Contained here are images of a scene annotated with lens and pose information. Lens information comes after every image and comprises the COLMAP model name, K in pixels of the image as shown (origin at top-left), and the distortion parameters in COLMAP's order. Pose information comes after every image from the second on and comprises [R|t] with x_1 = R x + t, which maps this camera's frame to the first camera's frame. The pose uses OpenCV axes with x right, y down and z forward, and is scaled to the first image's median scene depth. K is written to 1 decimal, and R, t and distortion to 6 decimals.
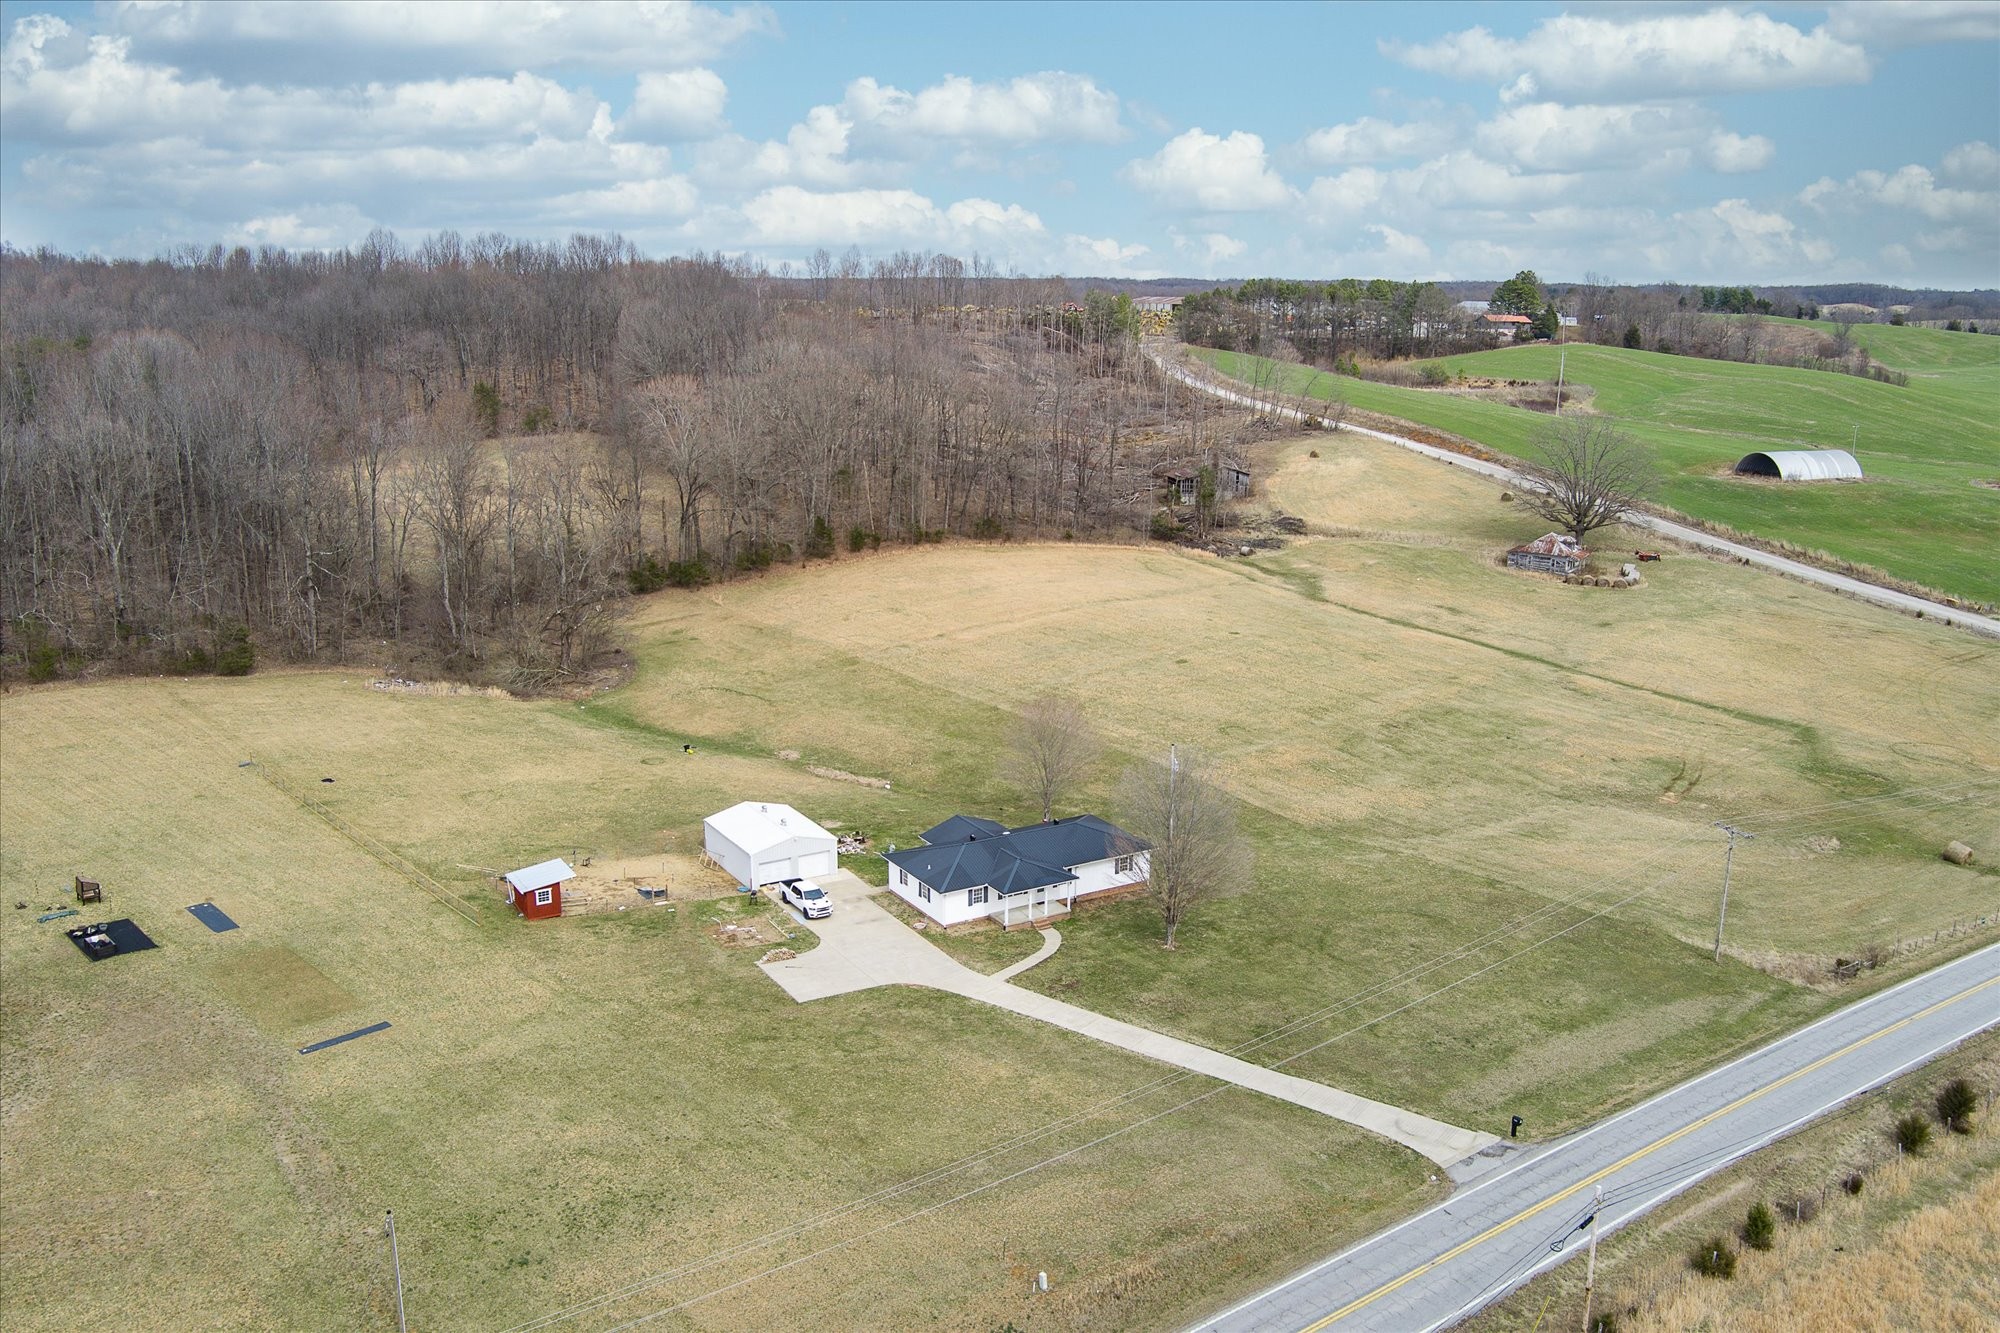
lens RADIAL K [[1638.8, 0, 1032.0], [0, 1638.8, 640.0], [0, 0, 1]] dist [-0.086638, 0.021778]
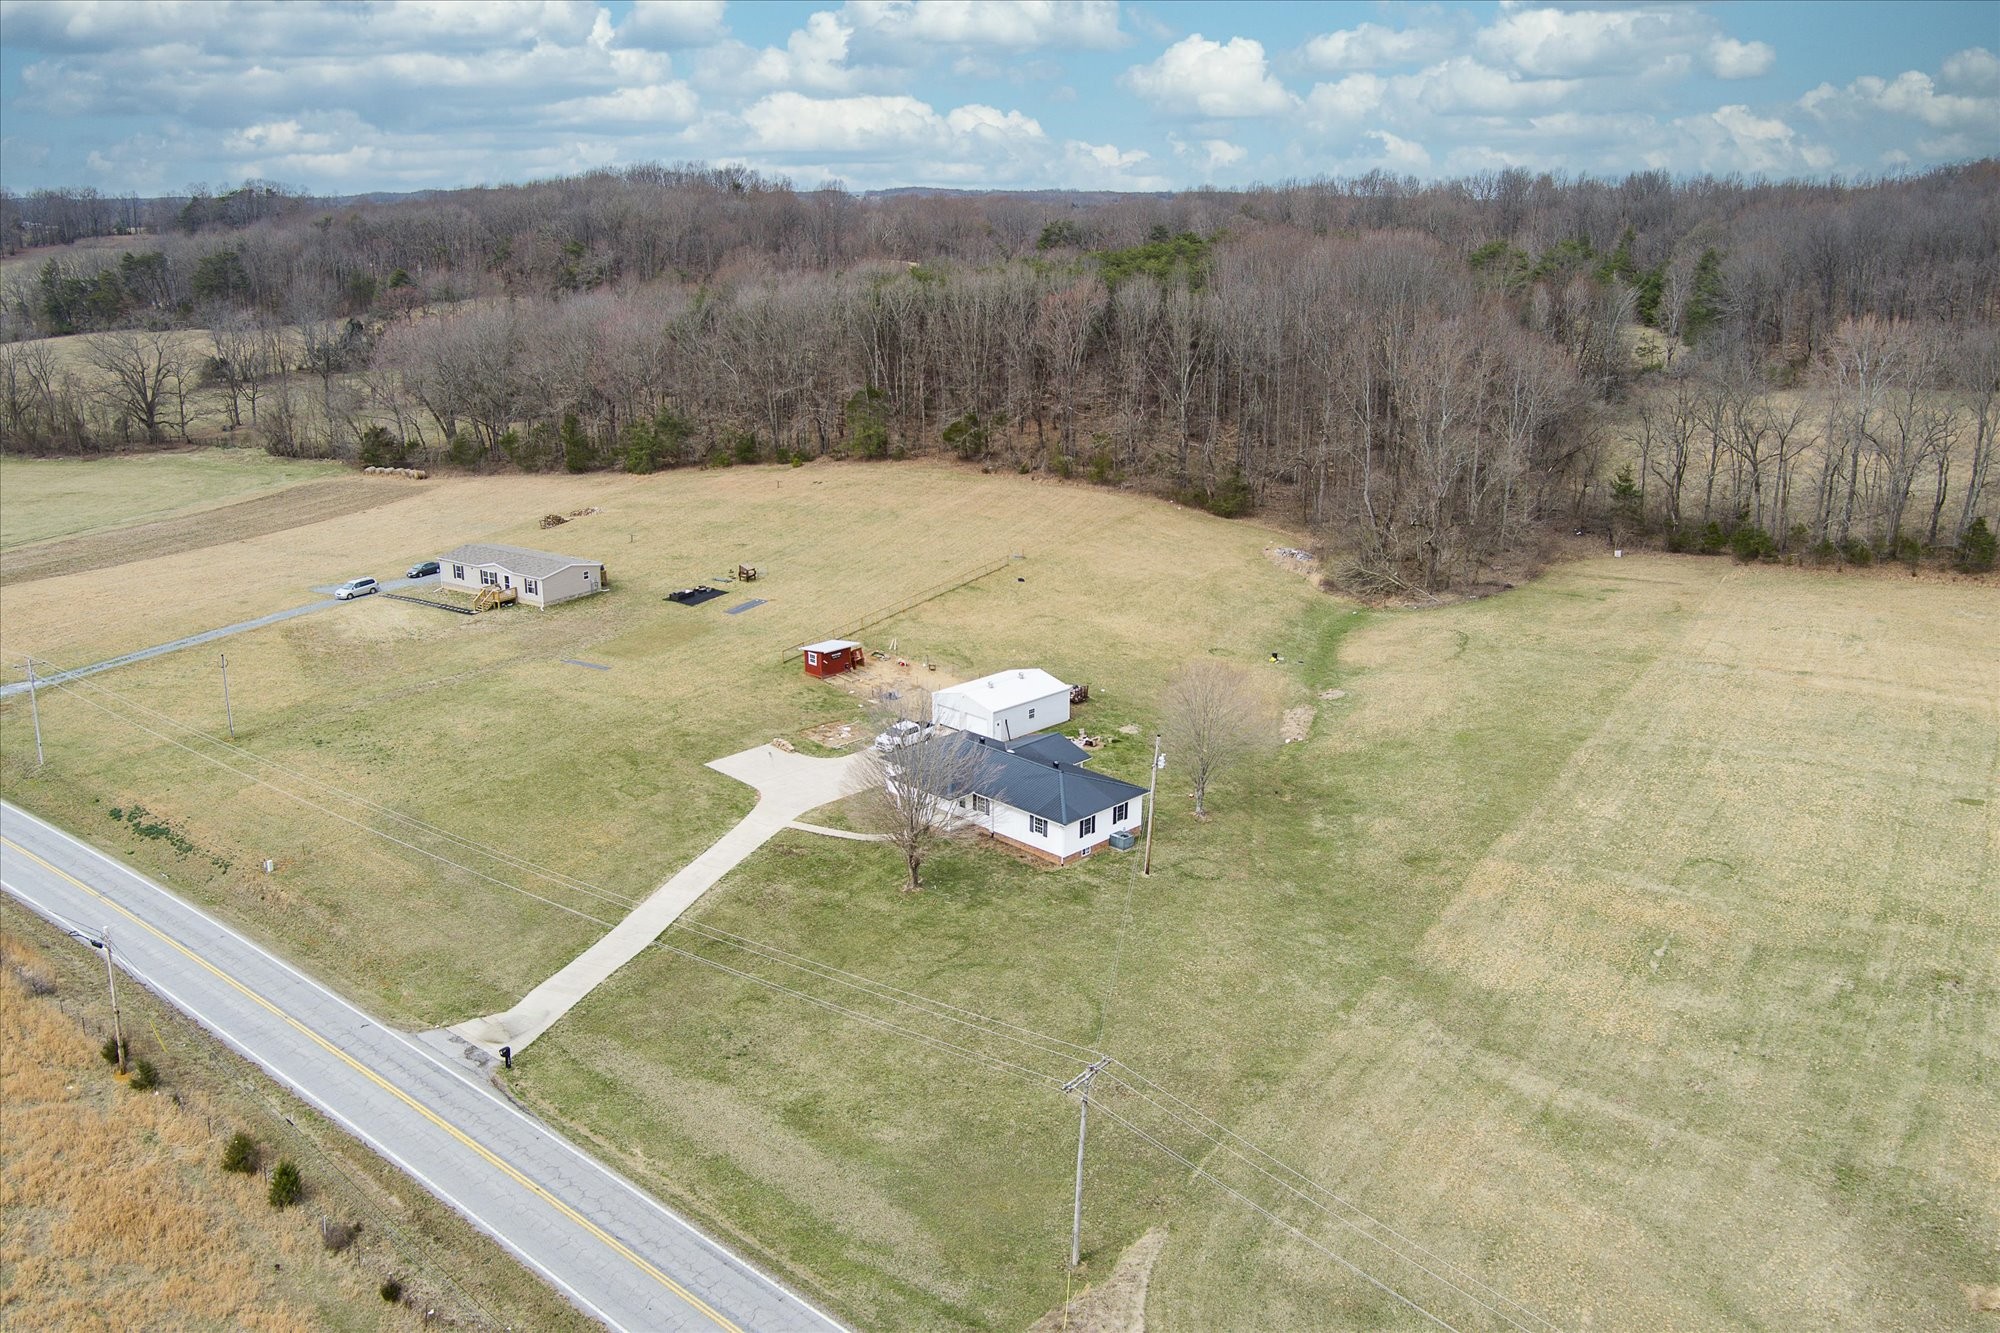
lens RADIAL K [[1638.8, 0, 995.4], [0, 1638.8, 653.4], [0, 0, 1]] dist [-0.086638, 0.021778]
pose [[0.229841, 0.261222, -0.937516, 0.981471], [-0.212868, 0.953474, 0.213481, -0.161362], [0.949663, 0.150501, 0.274753, 0.788711]]
